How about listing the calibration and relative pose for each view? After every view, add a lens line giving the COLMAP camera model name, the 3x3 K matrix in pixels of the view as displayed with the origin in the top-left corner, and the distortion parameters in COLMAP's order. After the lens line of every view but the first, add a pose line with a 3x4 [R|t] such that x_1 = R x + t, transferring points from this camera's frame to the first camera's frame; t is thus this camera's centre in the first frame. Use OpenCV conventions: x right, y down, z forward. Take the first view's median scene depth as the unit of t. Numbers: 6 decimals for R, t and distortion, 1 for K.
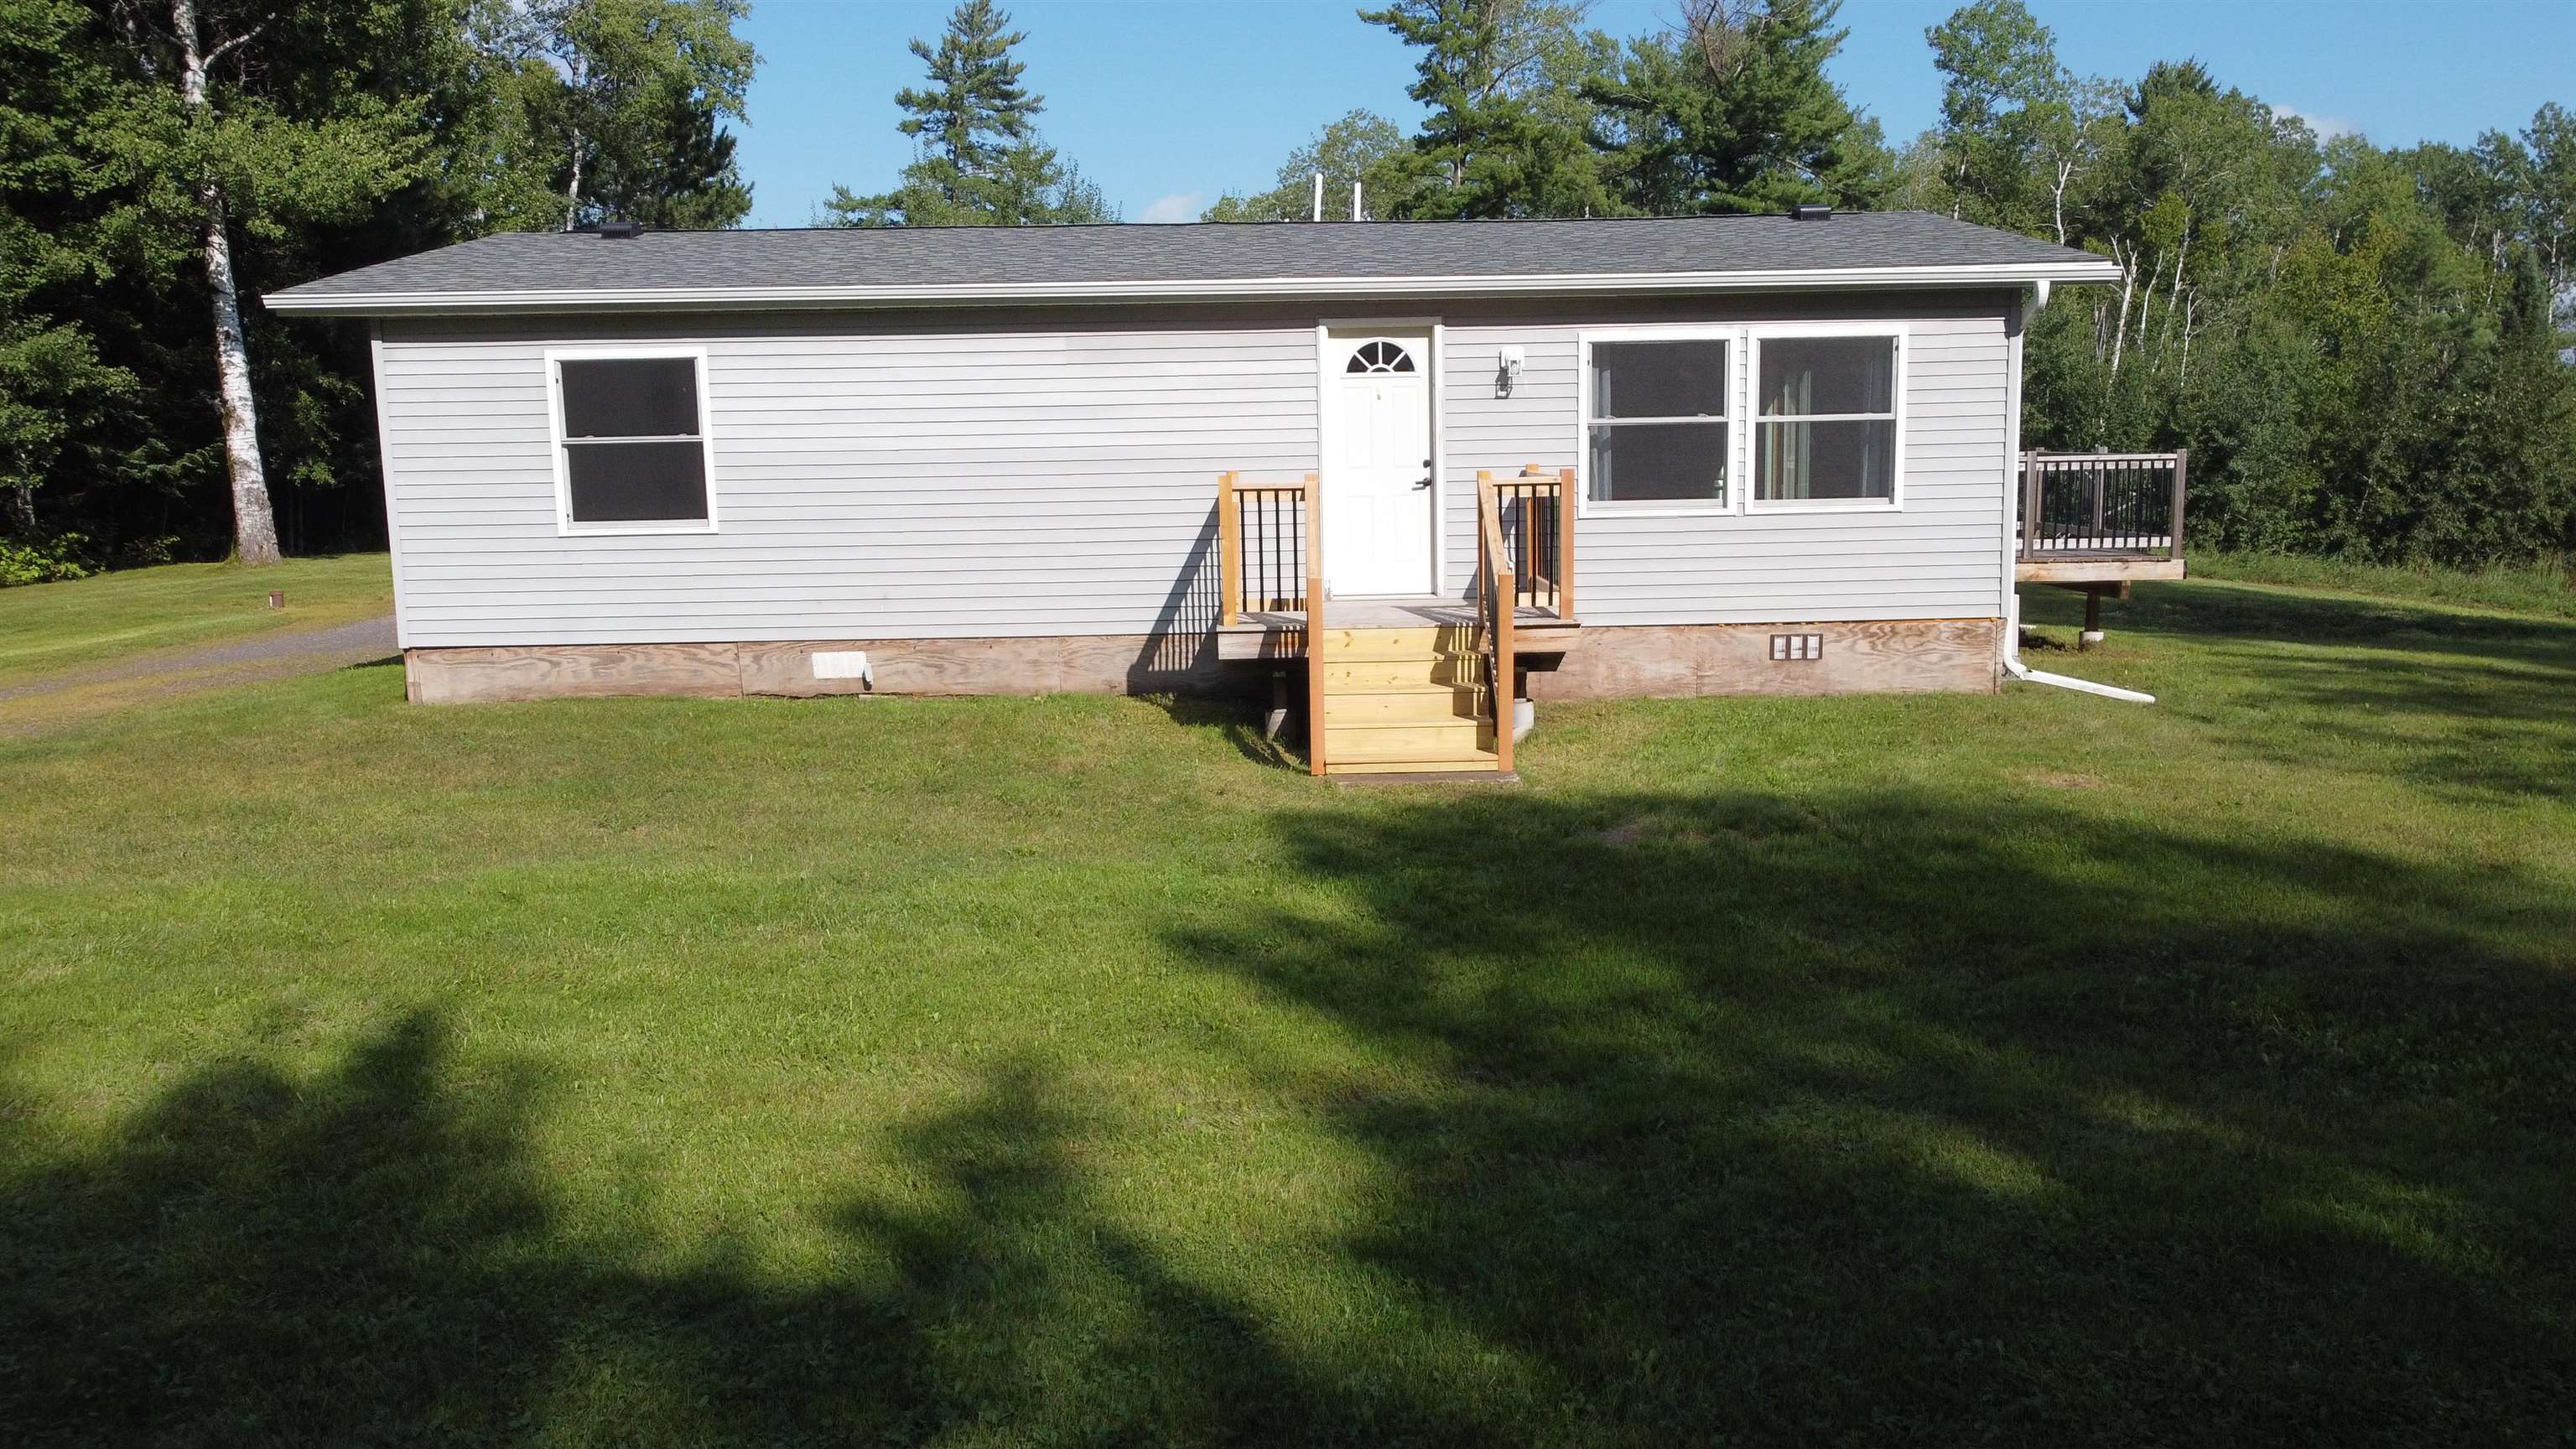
lens RADIAL K [[1948.4, 0, 1299.5], [0, 1948.4, 733.6], [0, 0, 1]] dist [0.006316, -0.008853]
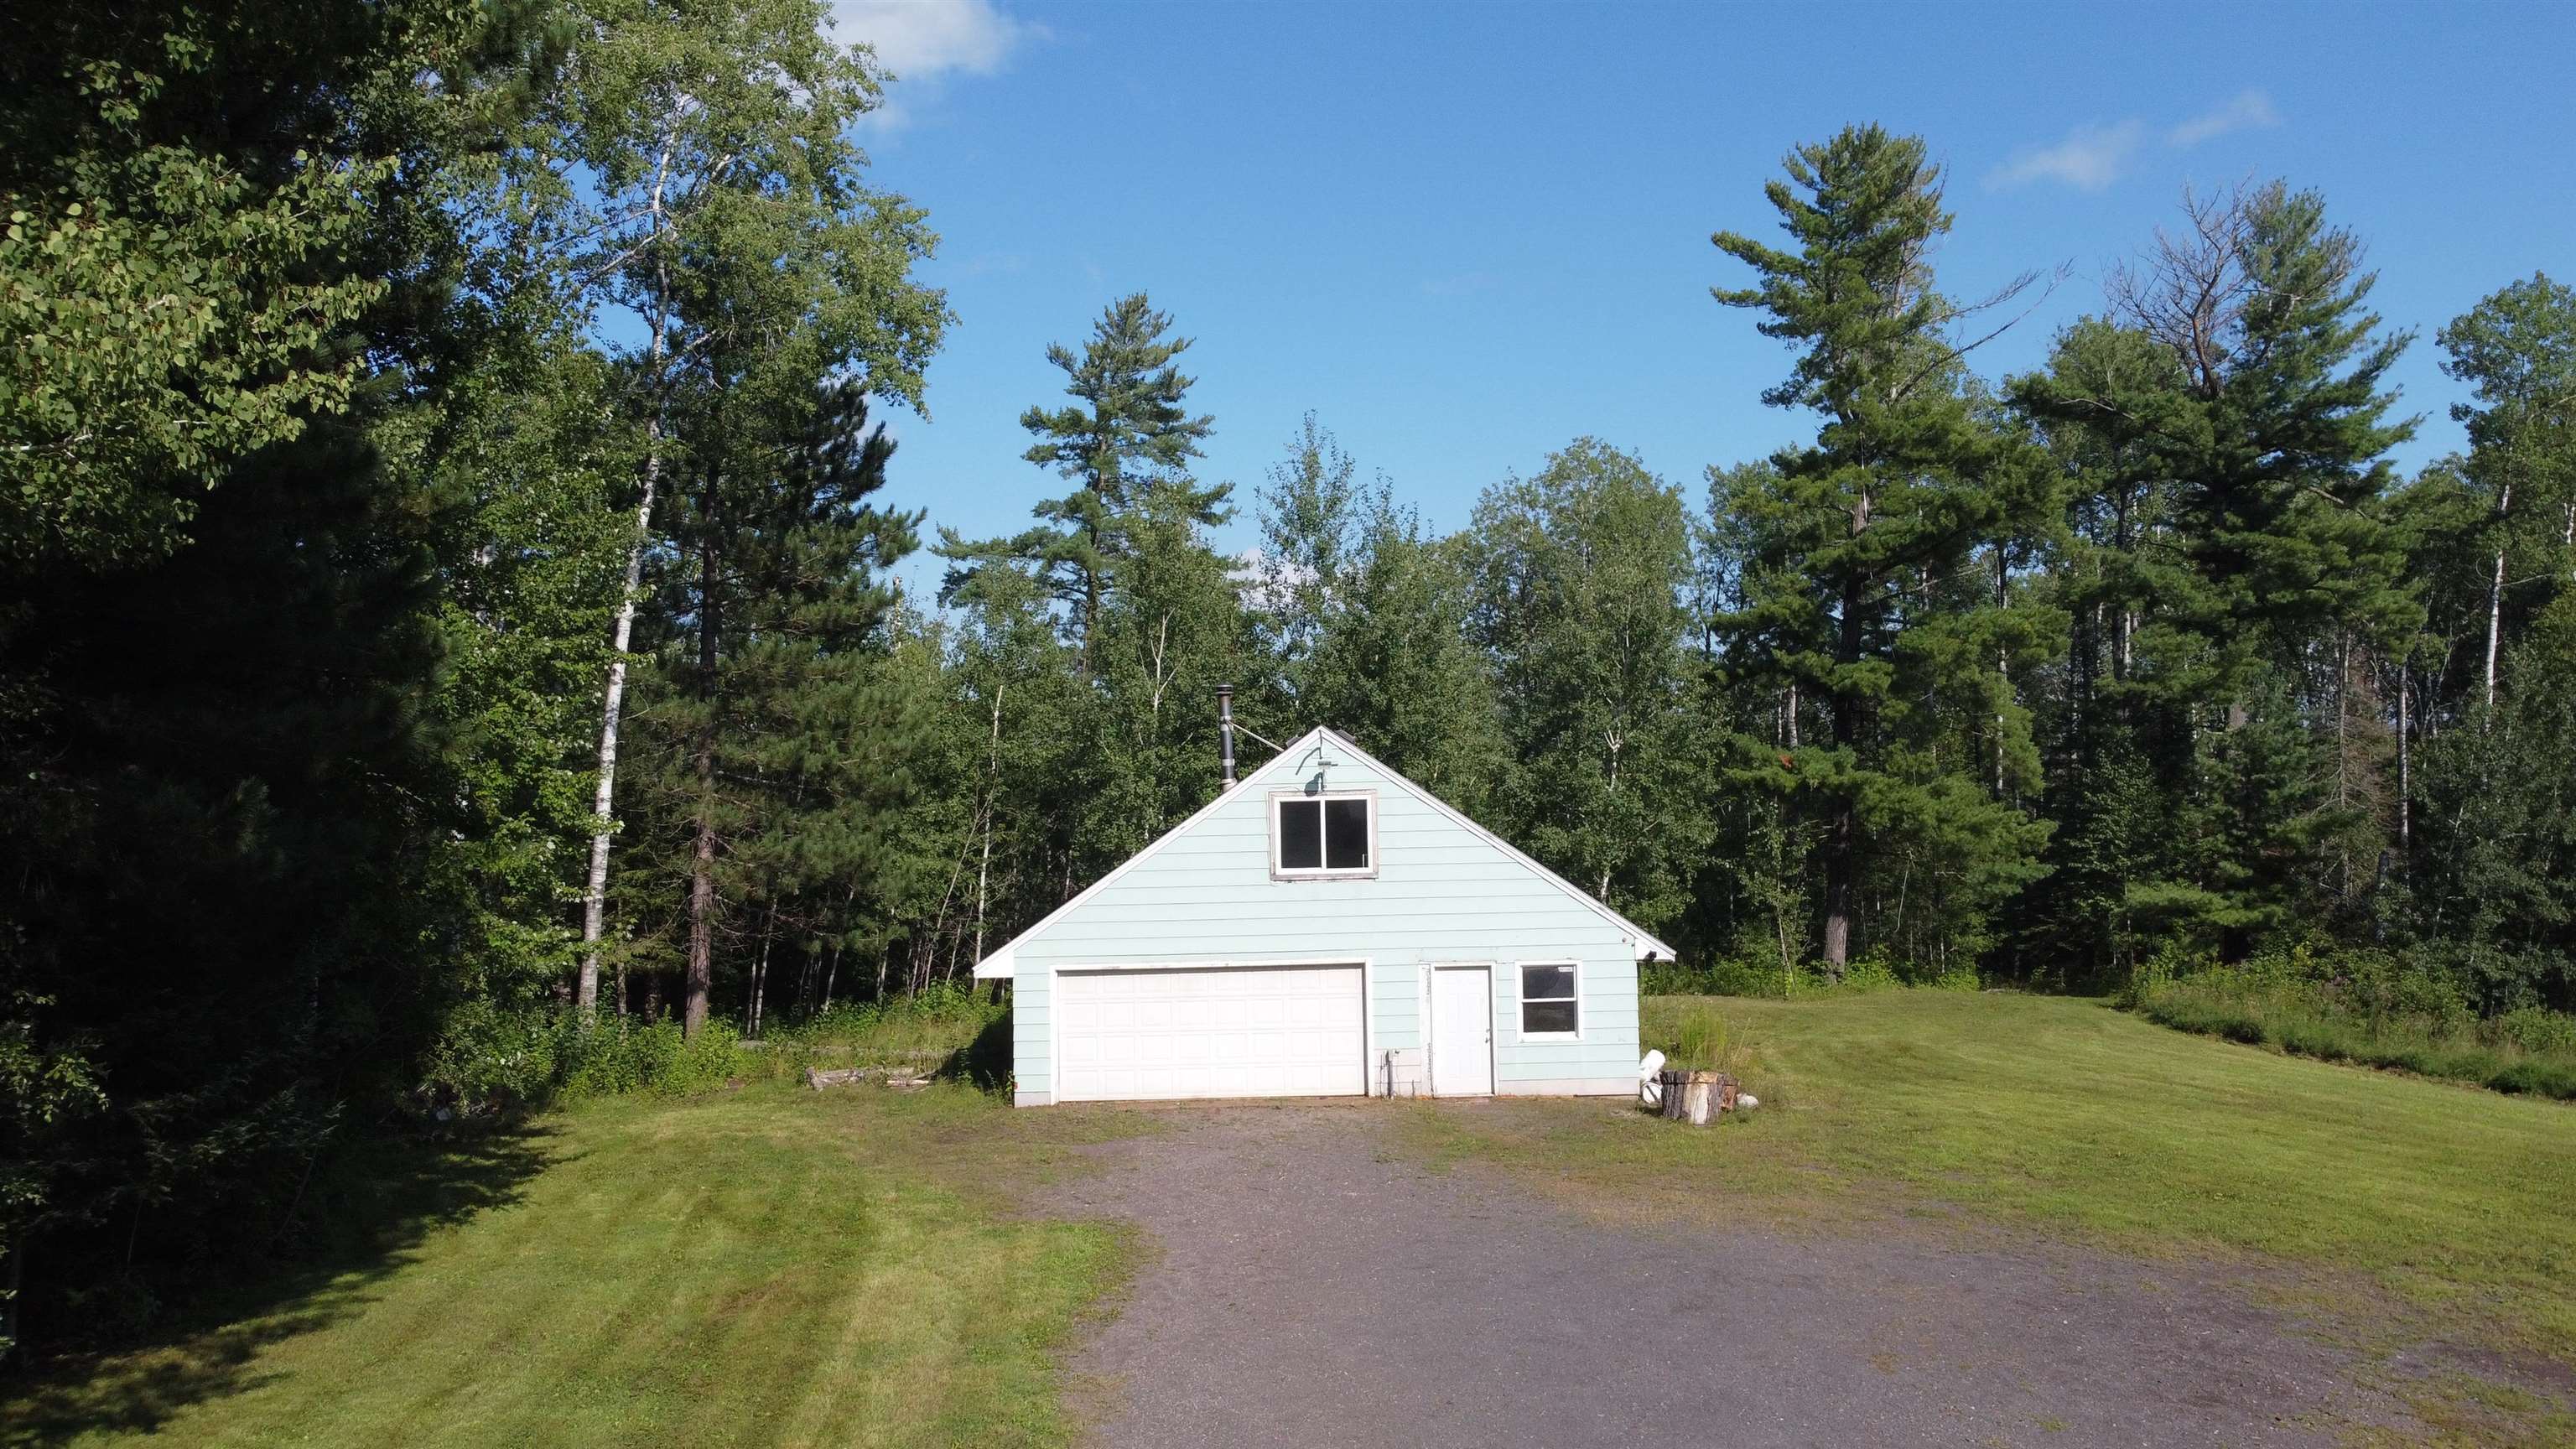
lens RADIAL K [[1954.6, 0, 1319.8], [0, 1954.6, 729.4], [0, 0, 1]] dist [-0.004941, -0.008661]
pose [[0.999678, -0.002943, 0.025217, -0.307478], [0.007370, 0.984123, -0.177335, -0.182026], [-0.024295, 0.177464, 0.983827, 0.710171]]
